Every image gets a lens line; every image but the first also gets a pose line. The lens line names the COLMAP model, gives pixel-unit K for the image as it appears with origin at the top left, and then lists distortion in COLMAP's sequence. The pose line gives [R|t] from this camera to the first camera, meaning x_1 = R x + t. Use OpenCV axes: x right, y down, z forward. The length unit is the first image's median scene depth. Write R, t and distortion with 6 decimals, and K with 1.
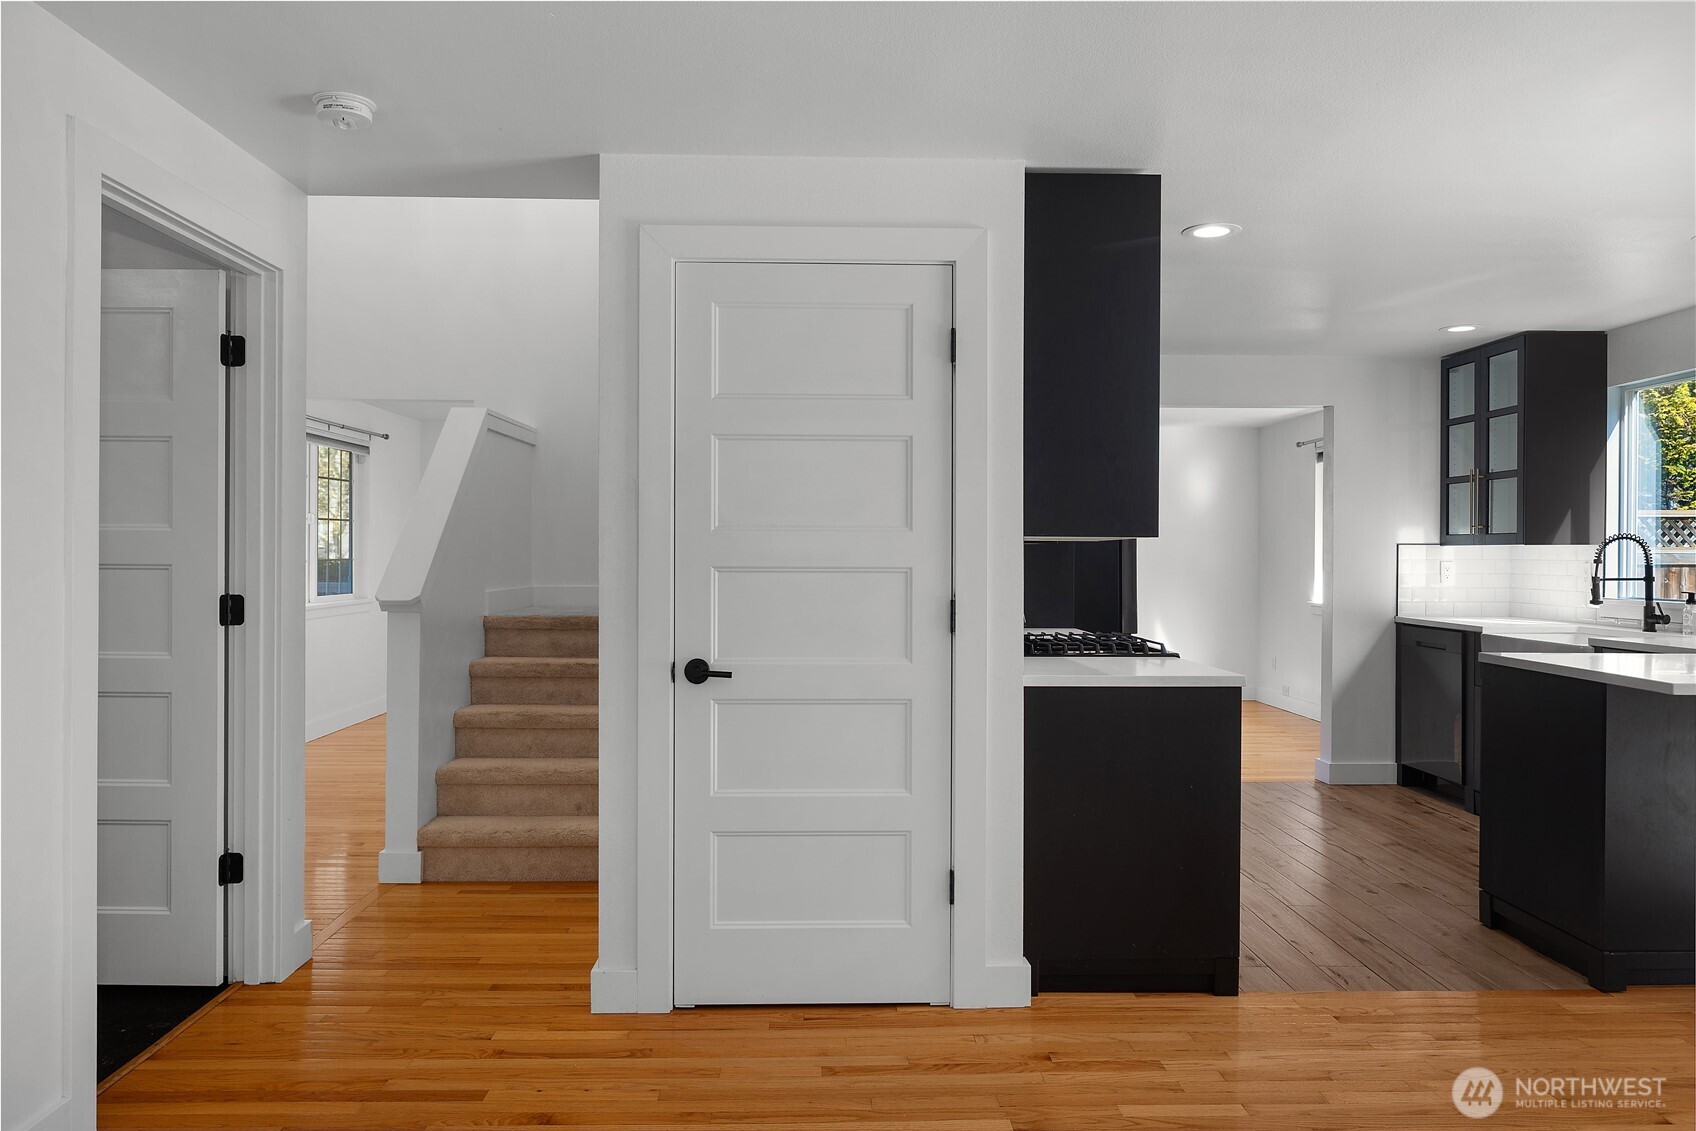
lens RADIAL K [[1198.1, 0, 848.0], [0, 1198.1, 565.5], [0, 0, 1]] dist [-0.007037, -0.001930]
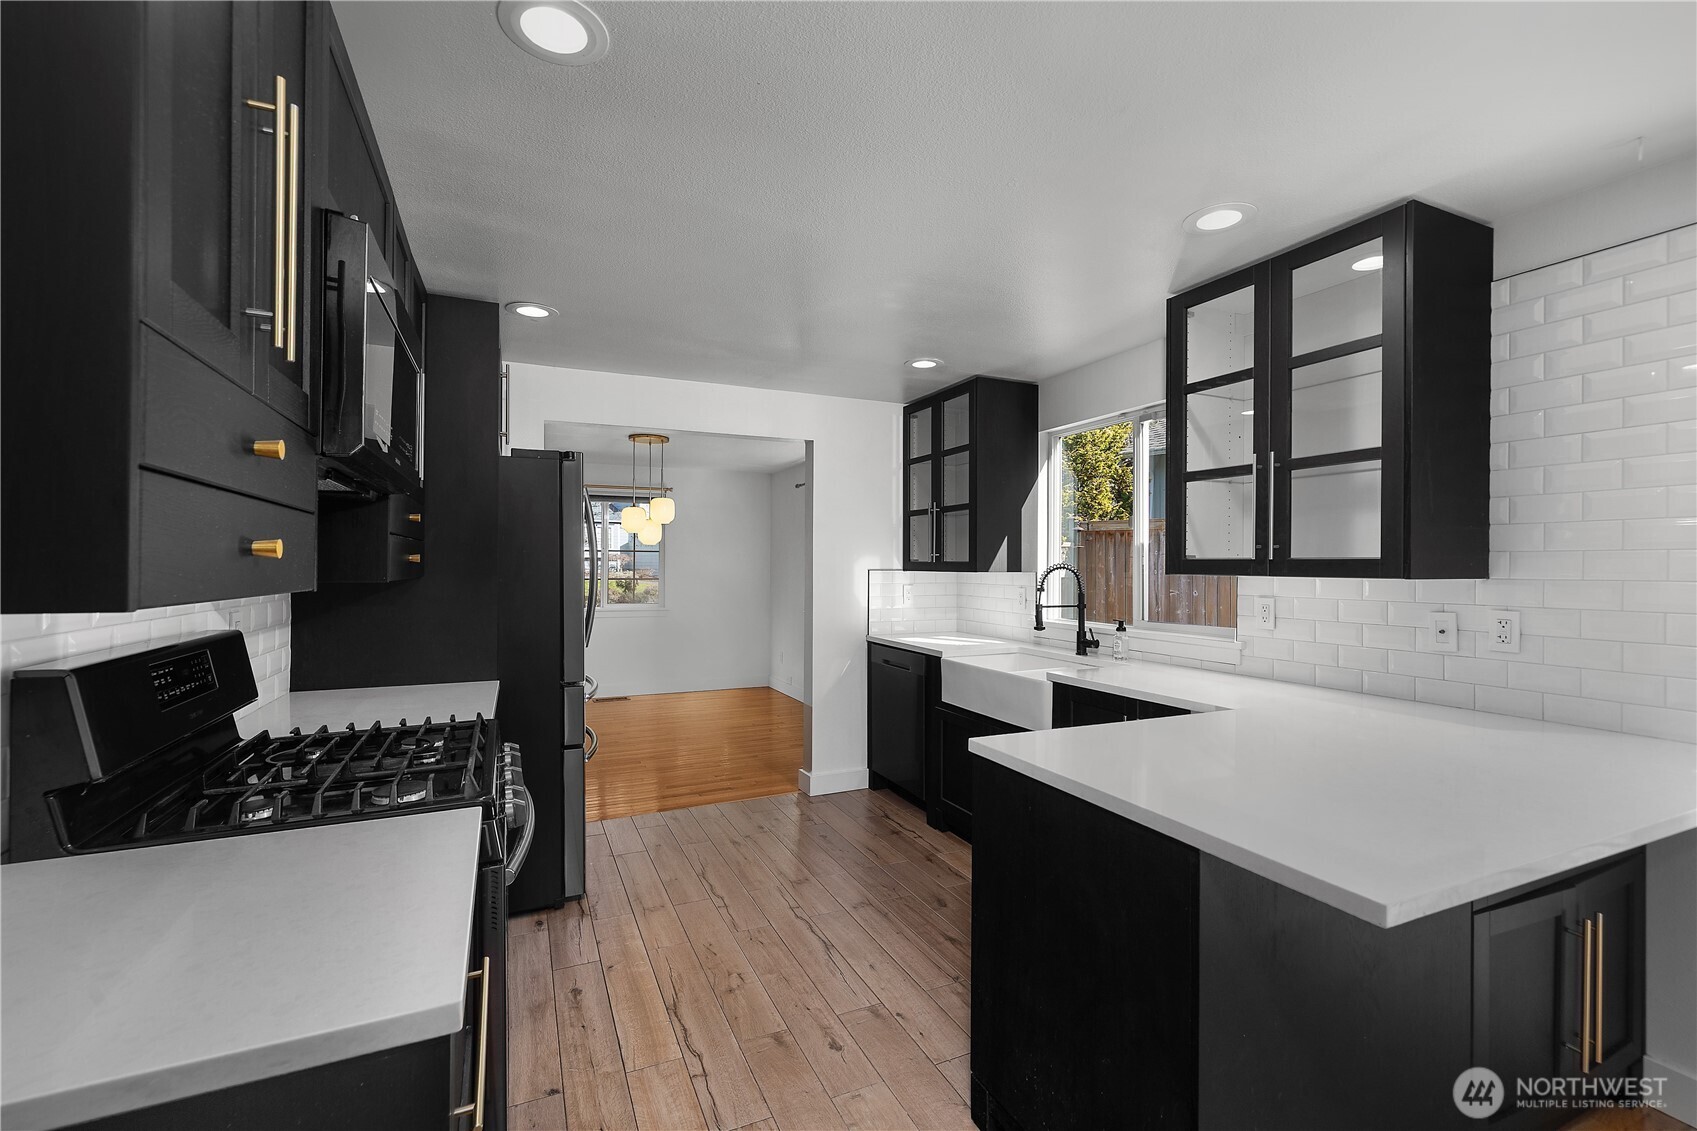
lens RADIAL K [[739.1, 0, 866.8], [0, 739.1, 564.9], [0, 0, 1]] dist [0.000806, -0.000188]
pose [[0.911001, 0.004091, 0.412385, 0.193535], [0.001112, 0.999923, -0.012377, -0.015244], [-0.412403, 0.011734, 0.910926, 0.414335]]
